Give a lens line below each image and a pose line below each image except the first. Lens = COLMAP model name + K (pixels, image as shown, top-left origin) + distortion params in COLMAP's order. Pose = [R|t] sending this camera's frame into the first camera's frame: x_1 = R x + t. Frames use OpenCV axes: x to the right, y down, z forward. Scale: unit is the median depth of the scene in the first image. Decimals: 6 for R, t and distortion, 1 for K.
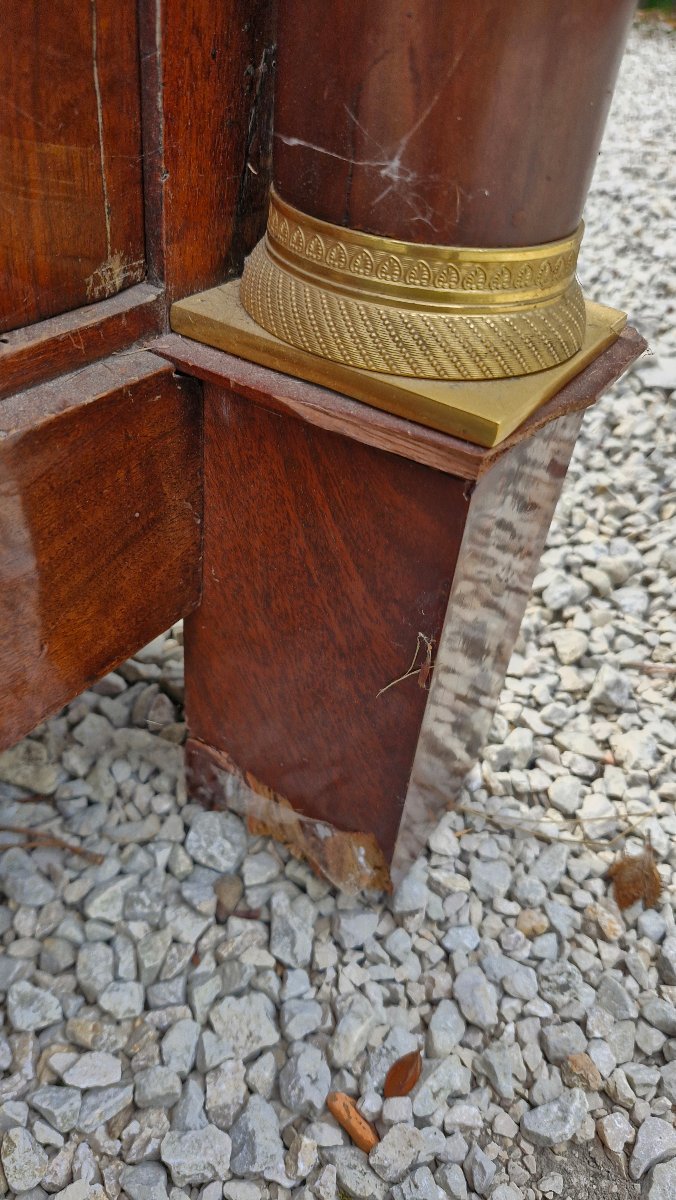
lens RADIAL K [[832.6, 0, 338.0], [0, 832.6, 600.0], [0, 0, 1]] dist [0.117916, -0.160658]
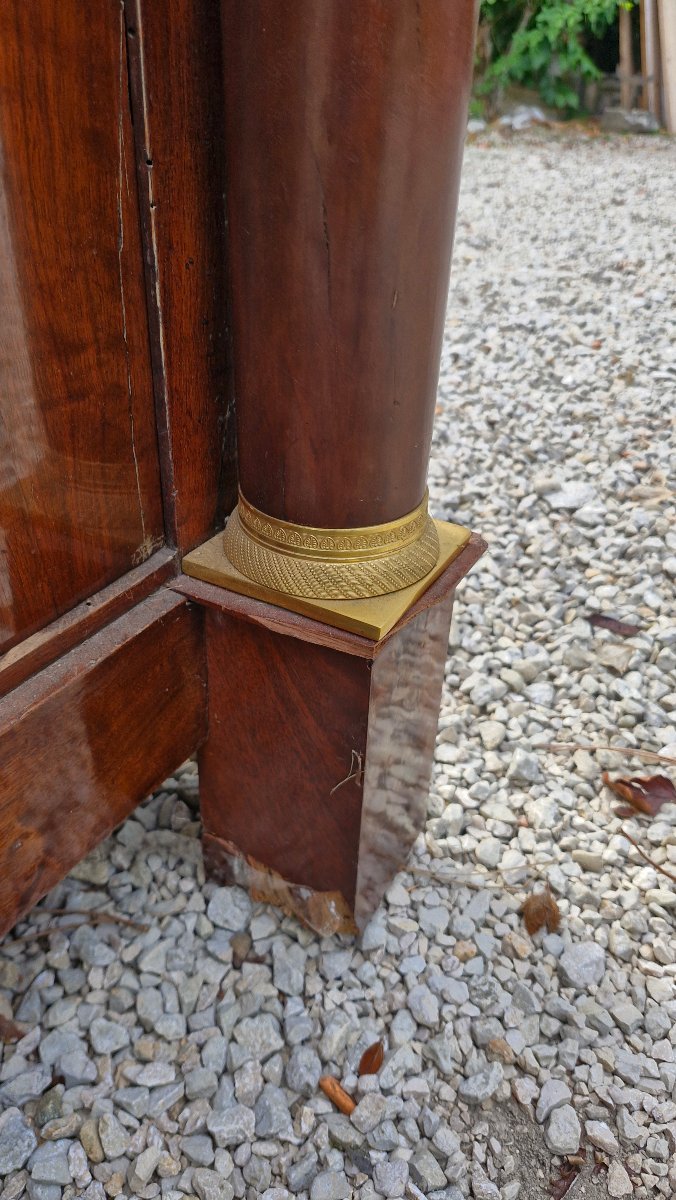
lens RADIAL K [[832.6, 0, 338.0], [0, 832.6, 600.0], [0, 0, 1]] dist [0.117916, -0.160658]
pose [[0.996683, -0.079291, 0.018318, 0.046367], [0.080681, 0.992203, -0.094990, -0.066290], [-0.010643, 0.096153, 0.995310, -0.416500]]
